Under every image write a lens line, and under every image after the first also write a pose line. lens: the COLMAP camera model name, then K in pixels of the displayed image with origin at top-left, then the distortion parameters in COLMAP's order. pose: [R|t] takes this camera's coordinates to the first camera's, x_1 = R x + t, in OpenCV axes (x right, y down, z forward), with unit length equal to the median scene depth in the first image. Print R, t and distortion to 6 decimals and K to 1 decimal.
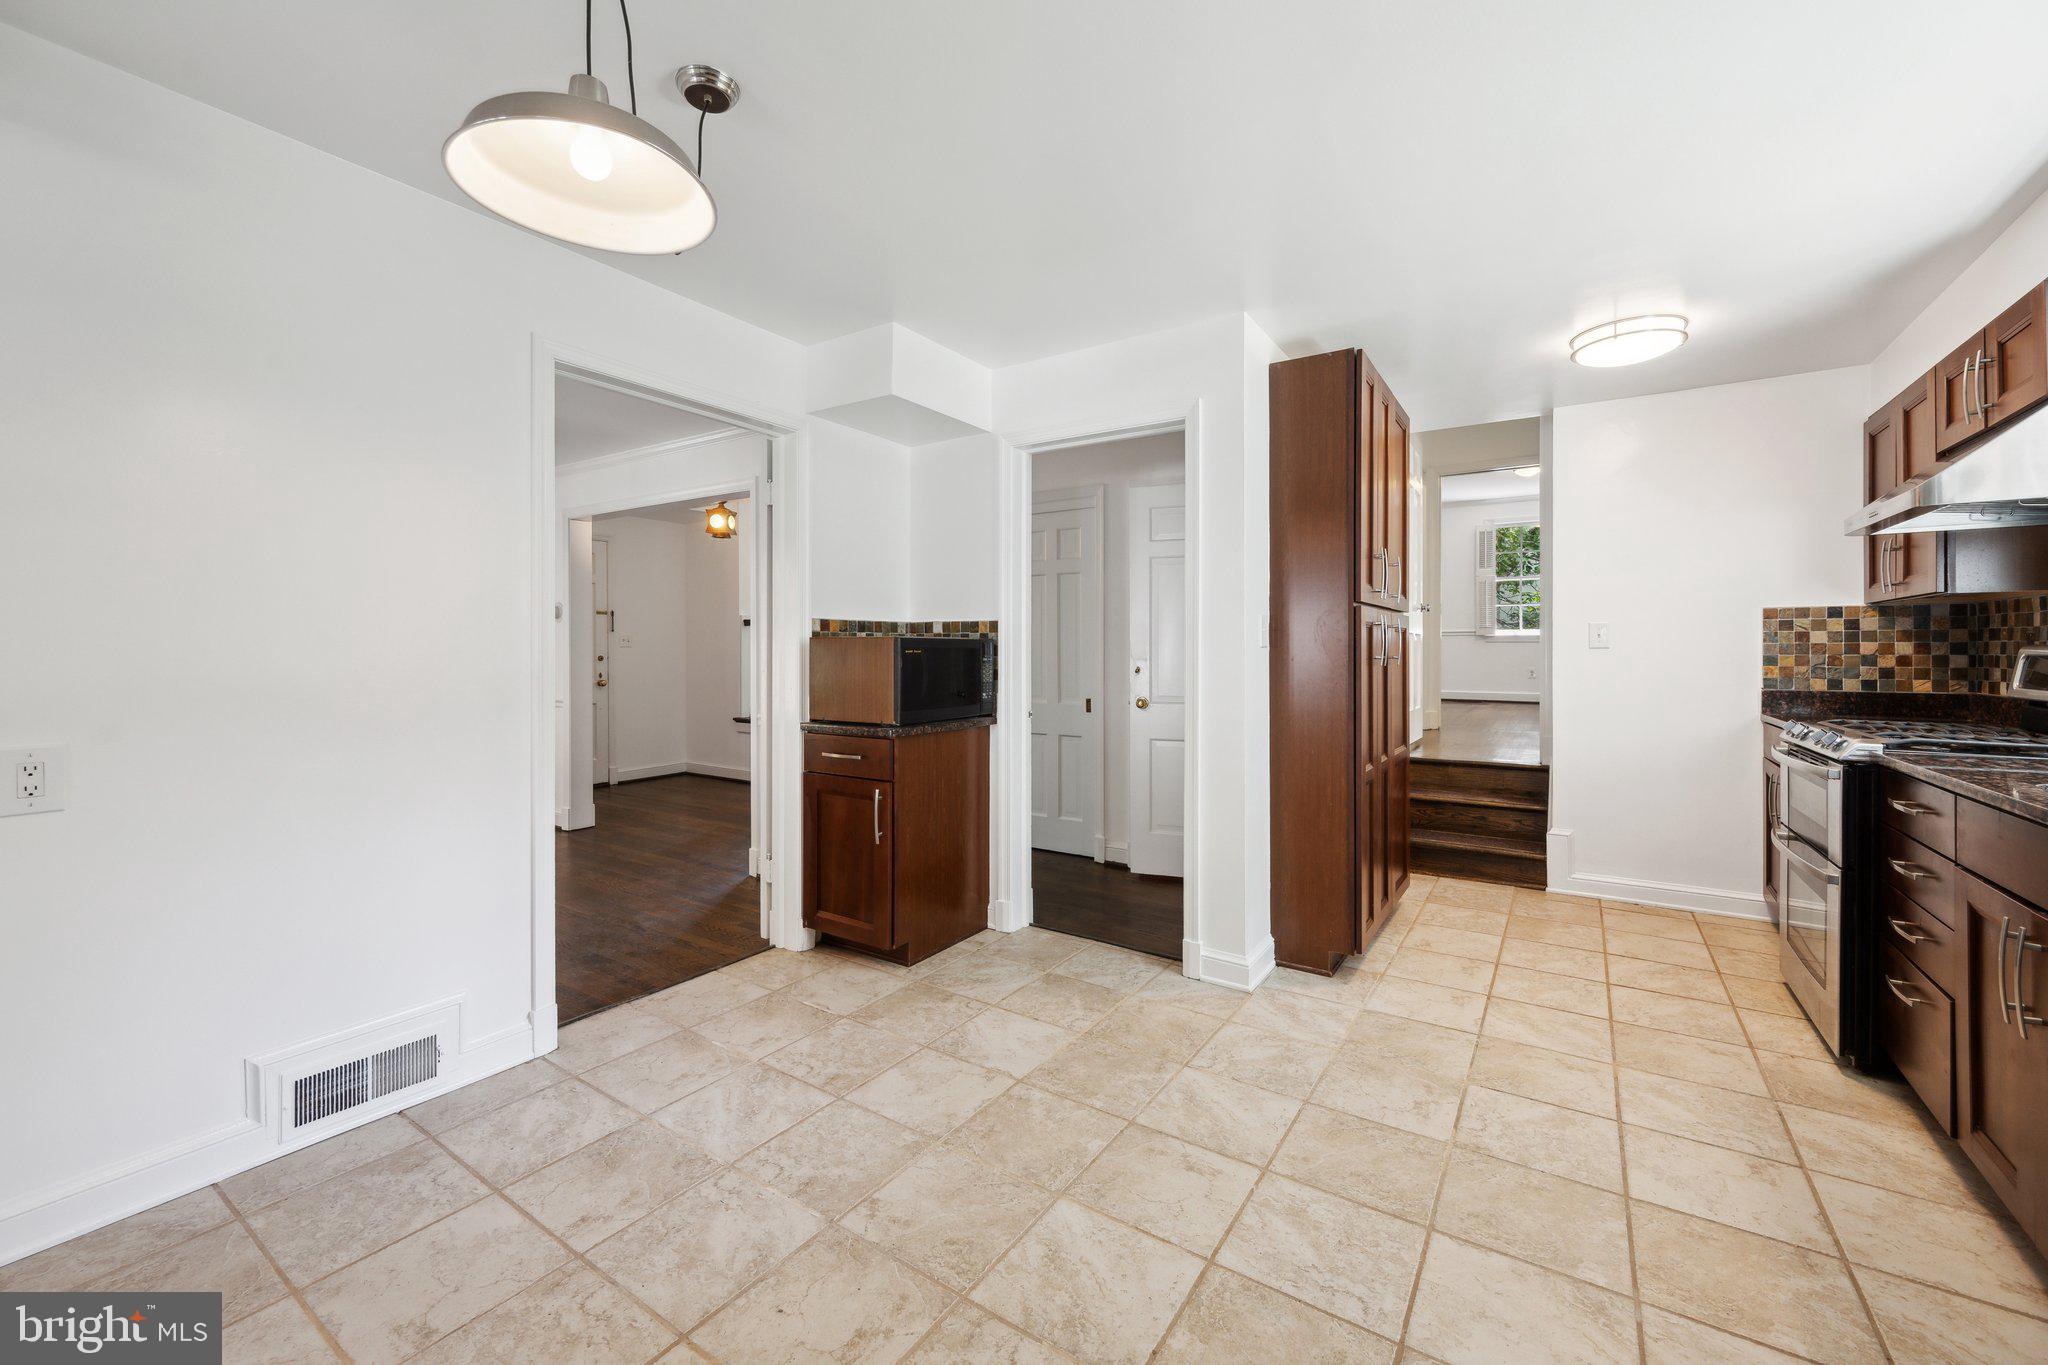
lens RADIAL K [[817.6, 0, 1022.5], [0, 817.6, 658.4], [0, 0, 1]] dist [0.000678, -0.000131]
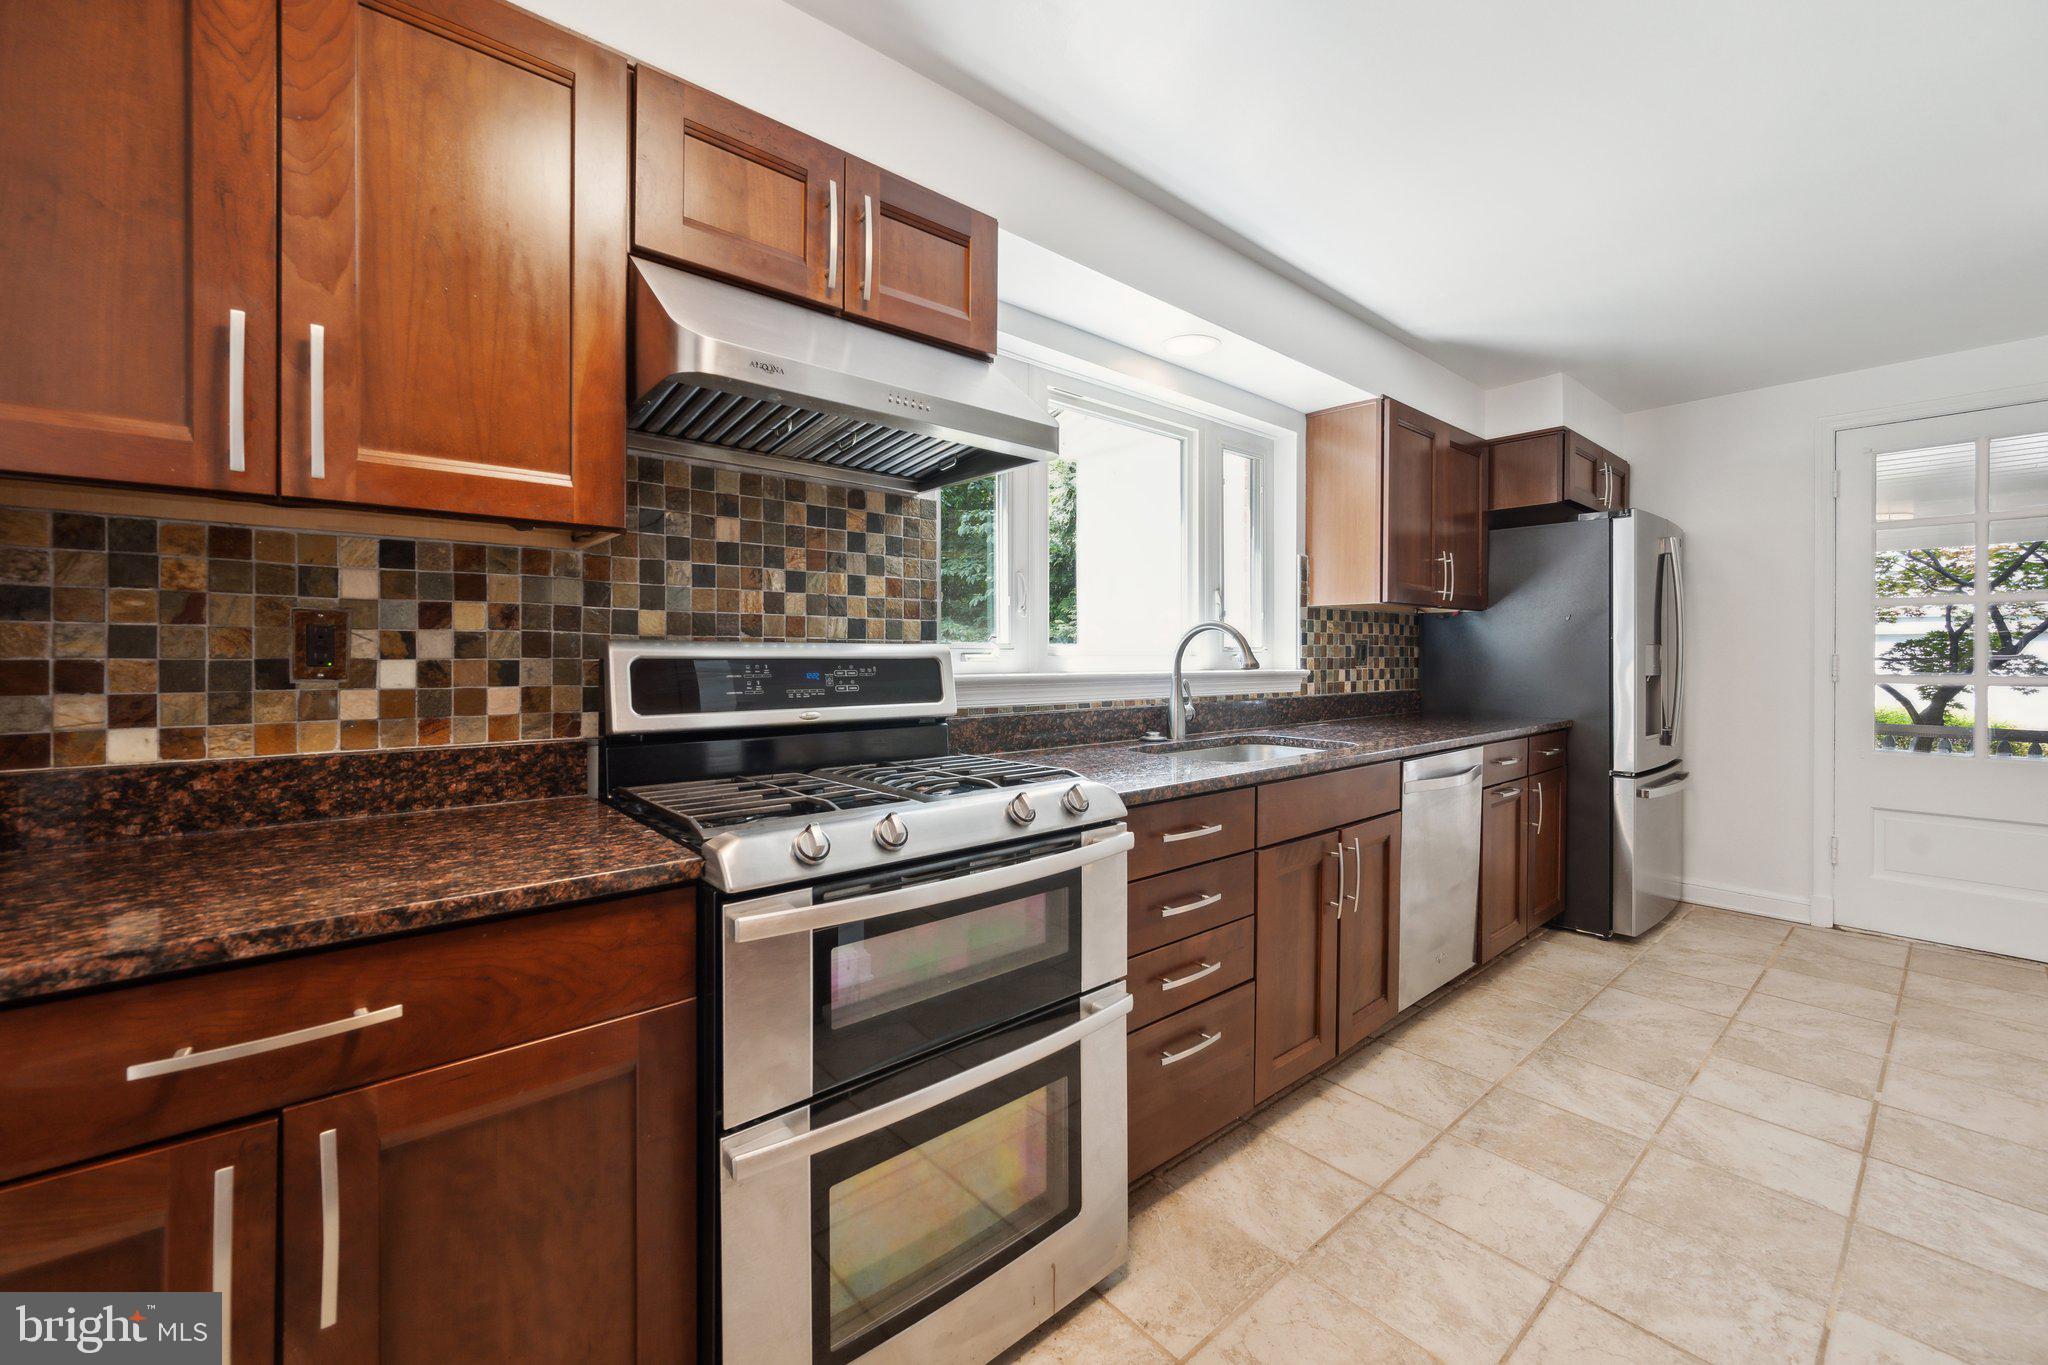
lens RADIAL K [[817.6, 0, 1022.5], [0, 817.6, 658.4], [0, 0, 1]] dist [0.000678, -0.000131]
pose [[-0.964521, -0.001208, 0.264003, 1.019454], [0.000981, 0.999966, 0.008159, -0.006558], [-0.264004, 0.008129, -0.964487, 1.869745]]
